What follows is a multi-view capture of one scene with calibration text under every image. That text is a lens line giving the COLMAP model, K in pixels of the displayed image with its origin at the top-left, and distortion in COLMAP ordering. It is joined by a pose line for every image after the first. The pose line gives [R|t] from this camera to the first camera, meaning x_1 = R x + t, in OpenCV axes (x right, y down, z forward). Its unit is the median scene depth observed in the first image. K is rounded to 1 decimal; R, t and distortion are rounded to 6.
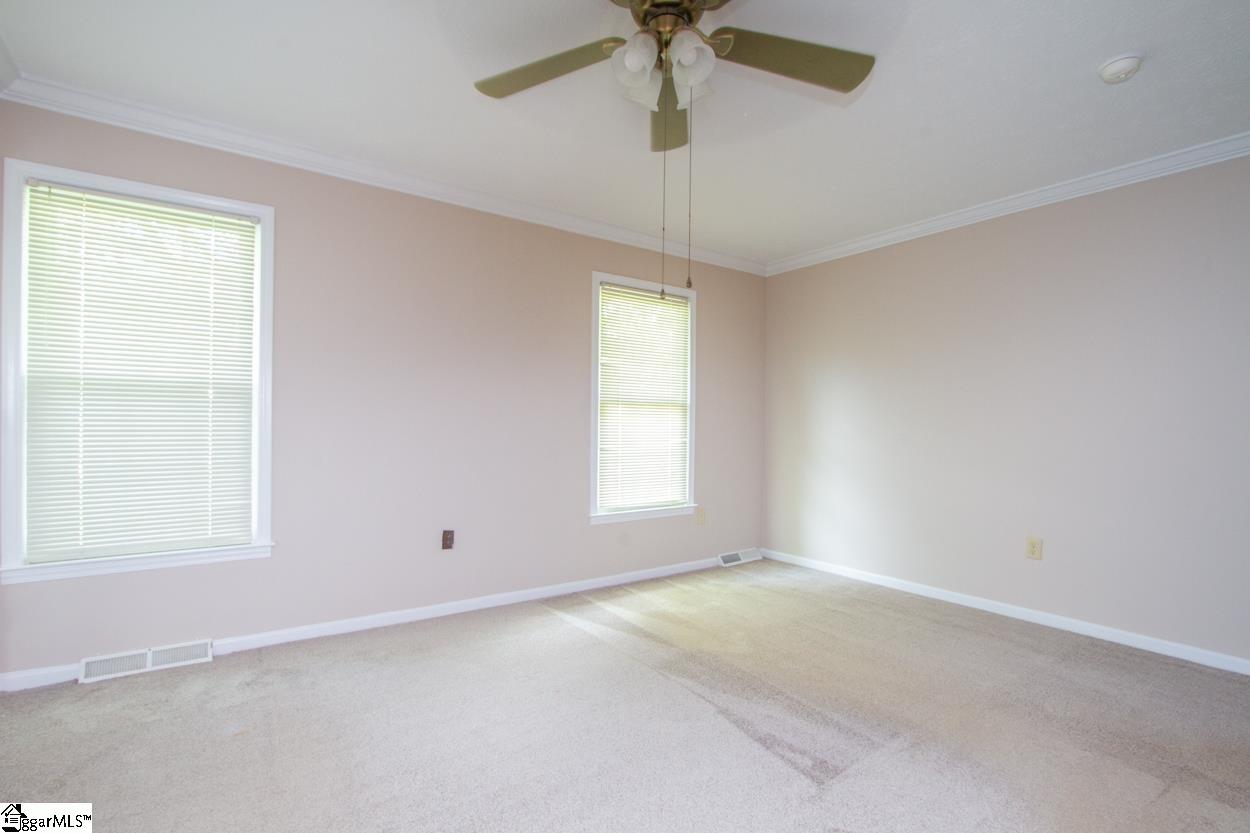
lens RADIAL K [[595.4, 0, 620.5], [0, 595.4, 428.5], [0, 0, 1]] dist [0.001051, 0.000467]
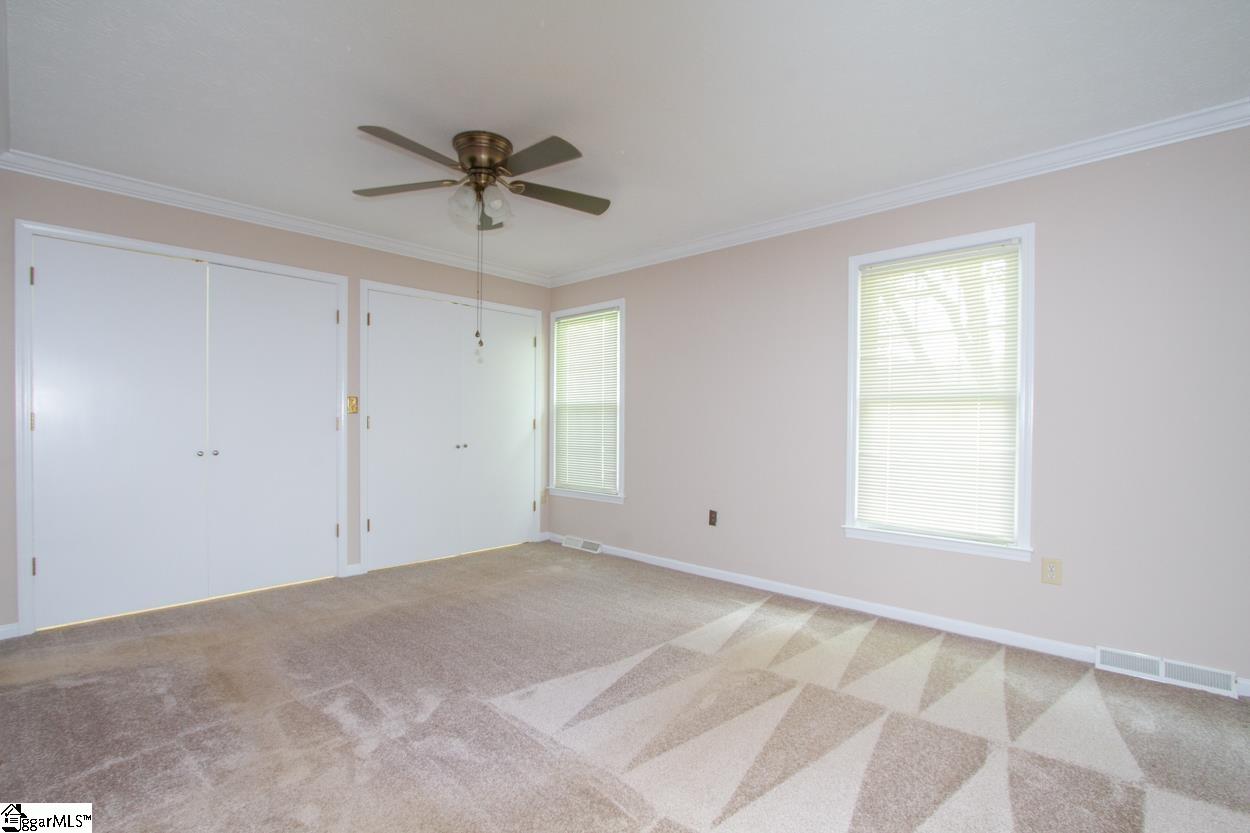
lens RADIAL K [[583.0, 0, 630.2], [0, 583.0, 423.2], [0, 0, 1]] dist [-0.000086, 0.000082]
pose [[0.201631, -0.007879, -0.979430, 0.880445], [-0.010330, 0.999895, -0.010170, 0.001438], [0.979407, 0.012168, 0.201528, 0.580302]]
